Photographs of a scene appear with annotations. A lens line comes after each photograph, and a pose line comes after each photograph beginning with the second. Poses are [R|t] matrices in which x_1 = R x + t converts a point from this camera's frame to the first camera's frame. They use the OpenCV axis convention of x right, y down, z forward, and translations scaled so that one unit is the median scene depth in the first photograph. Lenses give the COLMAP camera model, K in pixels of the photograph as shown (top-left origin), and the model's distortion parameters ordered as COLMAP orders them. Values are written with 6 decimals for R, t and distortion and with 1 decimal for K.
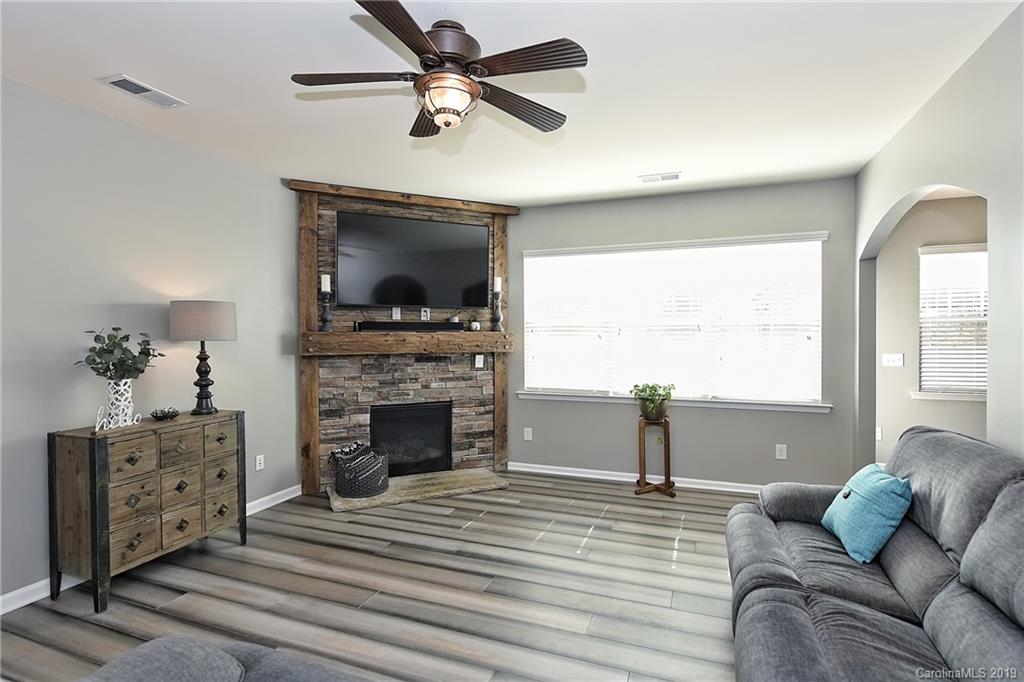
lens RADIAL K [[517.4, 0, 522.3], [0, 517.4, 336.5], [0, 0, 1]] dist [0.002171, -0.000980]
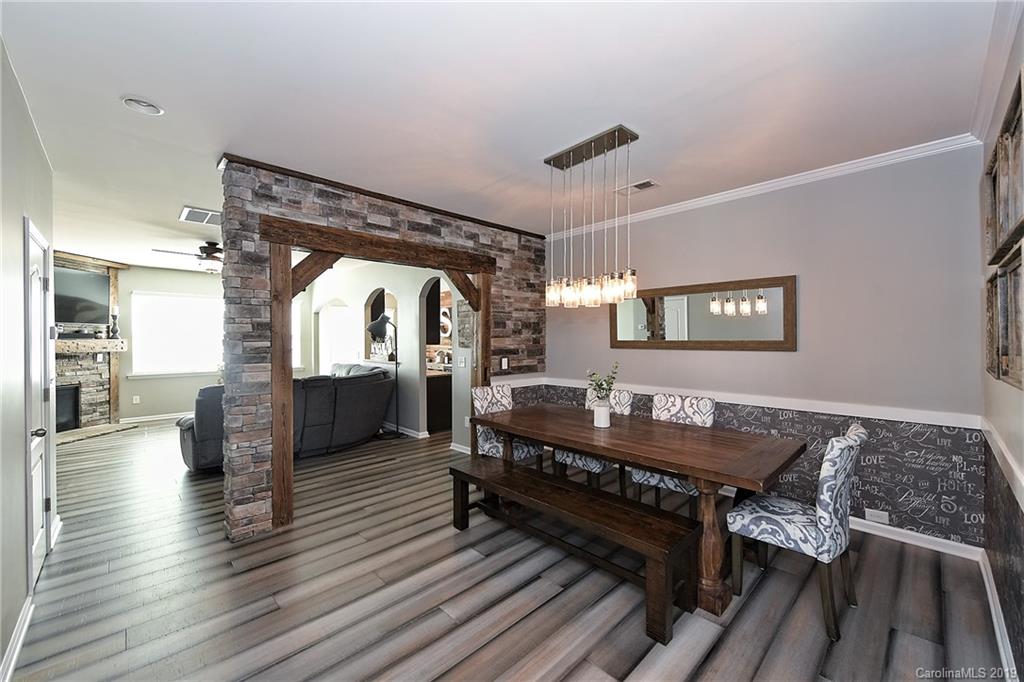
lens RADIAL K [[402.9, 0, 511.4], [0, 402.9, 340.8], [0, 0, 1]] dist [0.000183, -0.000294]
pose [[0.433632, -0.003225, 0.901084, -0.713832], [0.011601, 0.999931, -0.002004, 0.013632], [-0.901015, 0.011323, 0.433640, -0.751101]]
